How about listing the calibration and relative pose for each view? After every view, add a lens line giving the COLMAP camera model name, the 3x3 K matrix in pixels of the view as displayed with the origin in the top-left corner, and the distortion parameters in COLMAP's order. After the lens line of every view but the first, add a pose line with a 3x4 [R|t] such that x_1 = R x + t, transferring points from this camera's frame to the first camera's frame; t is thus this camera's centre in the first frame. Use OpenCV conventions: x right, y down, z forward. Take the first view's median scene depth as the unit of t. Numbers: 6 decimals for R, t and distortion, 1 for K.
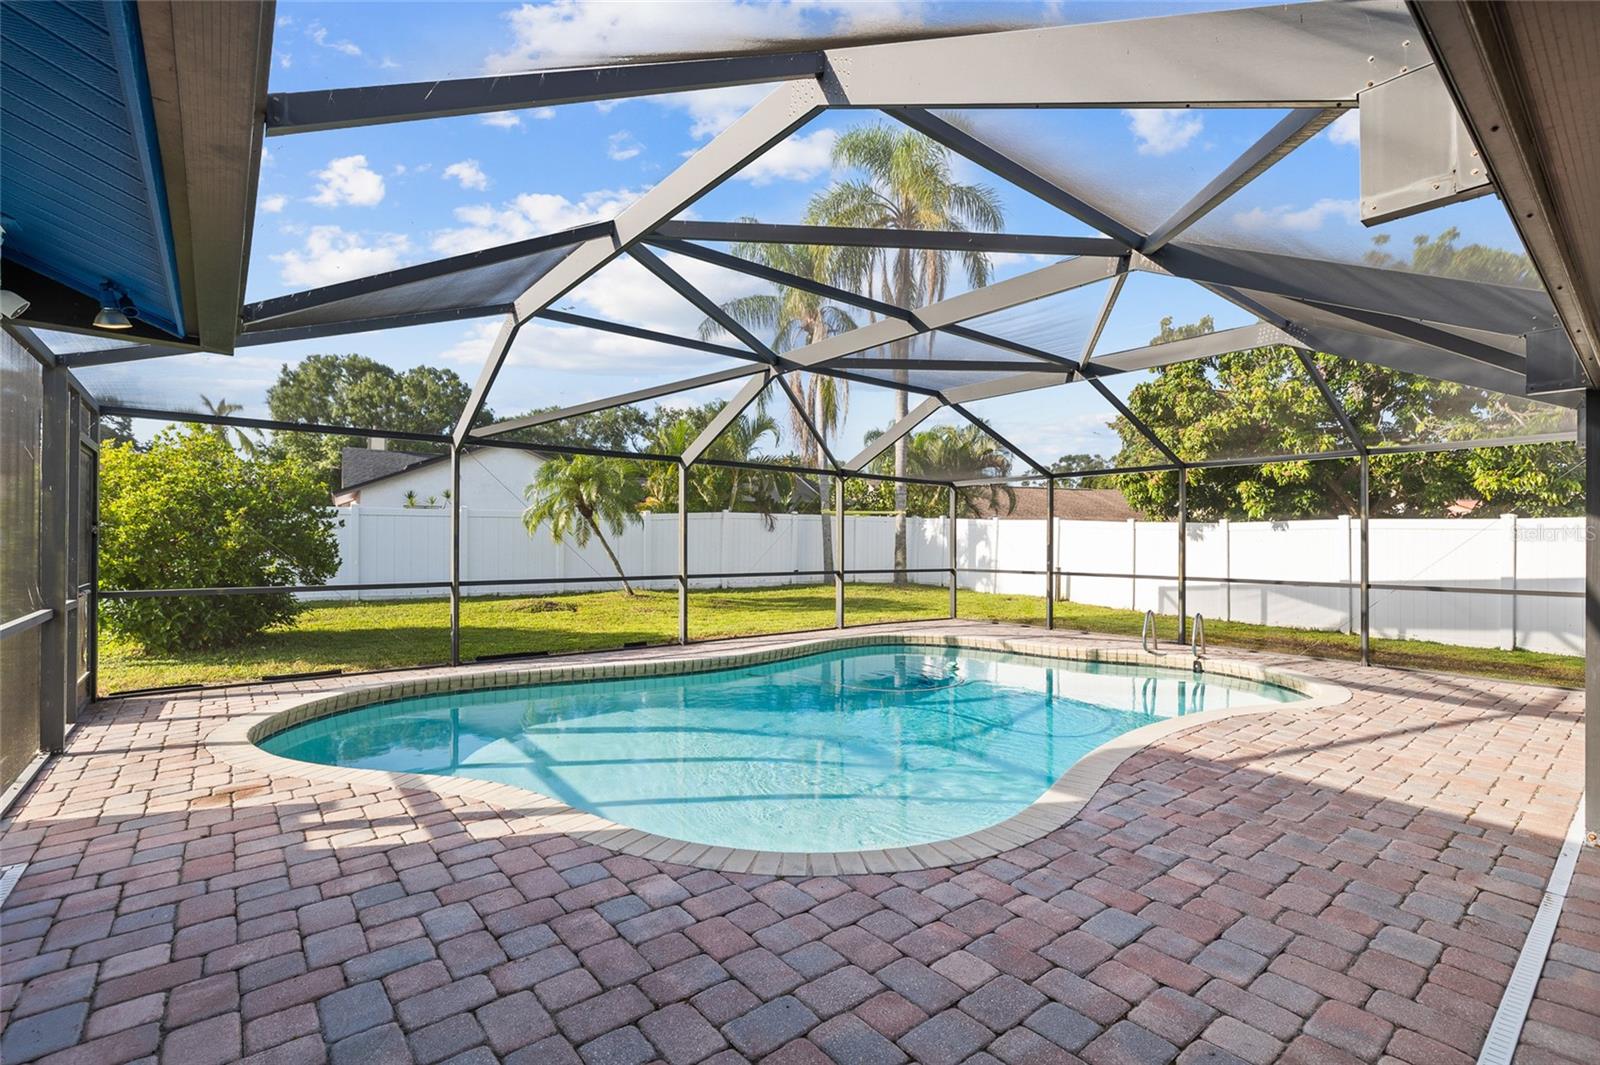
lens RADIAL K [[701.4, 0, 800.0], [0, 701.4, 532.5], [0, 0, 1]] dist [-0.003331, 0.000031]
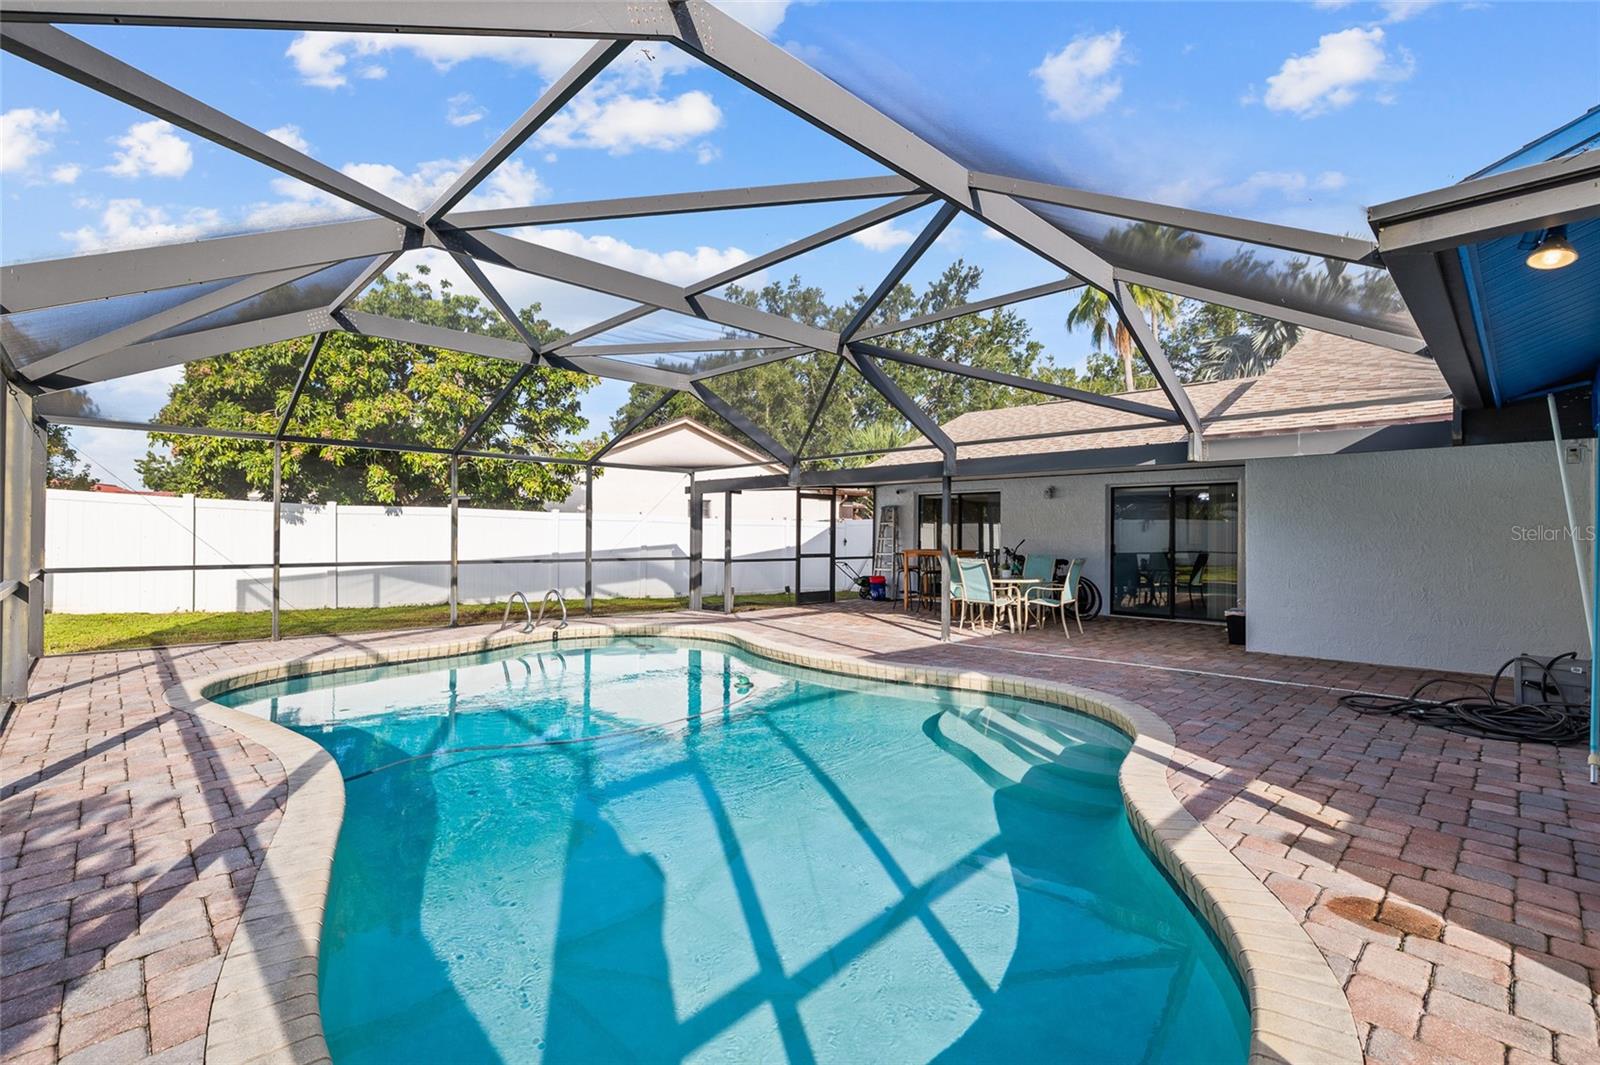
lens RADIAL K [[717.6, 0, 793.7], [0, 717.6, 531.8], [0, 0, 1]] dist [-0.011990, 0.000767]
pose [[-0.076916, 0.000108, 0.997038, -0.517953], [-0.023548, 0.999721, -0.001925, 0.011135], [-0.996759, -0.023626, -0.076892, 0.579774]]
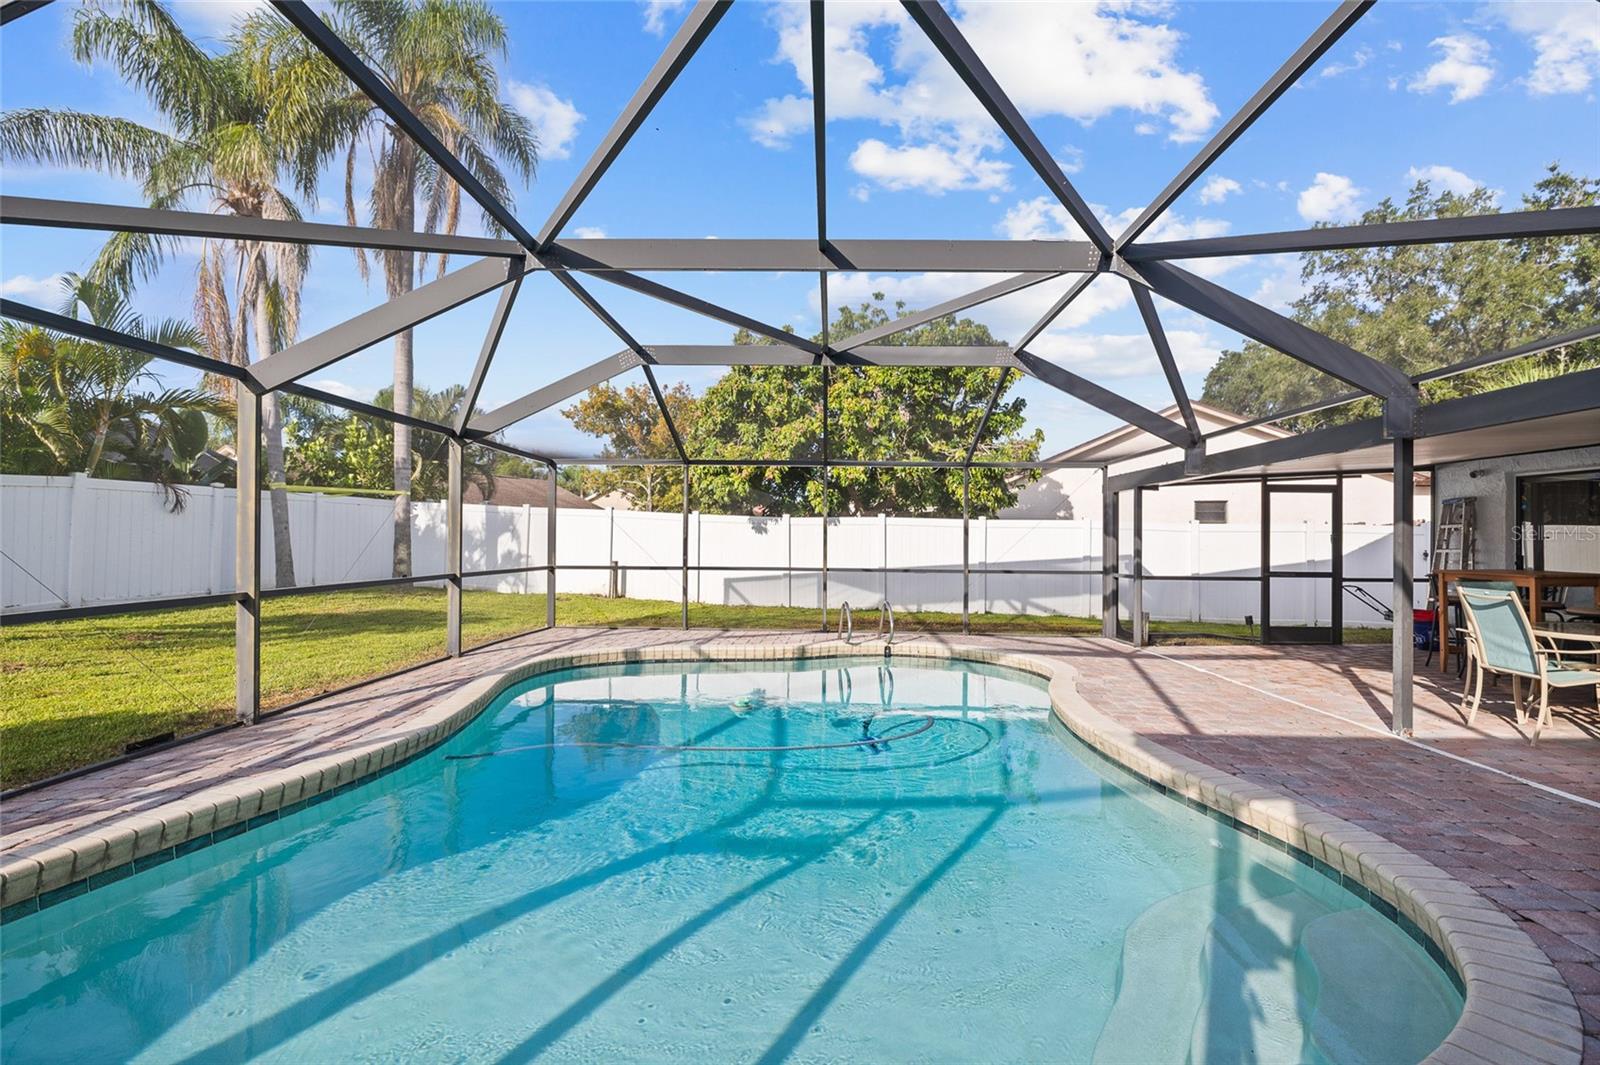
lens RADIAL K [[716.9, 0, 810.6], [0, 716.9, 530.0], [0, 0, 1]] dist [-0.008529, 0.000335]
pose [[0.650157, 0.012062, 0.759704, -0.282288], [-0.017471, 0.999847, -0.000923, 0.007178], [-0.759599, -0.012673, 0.650268, 0.311432]]
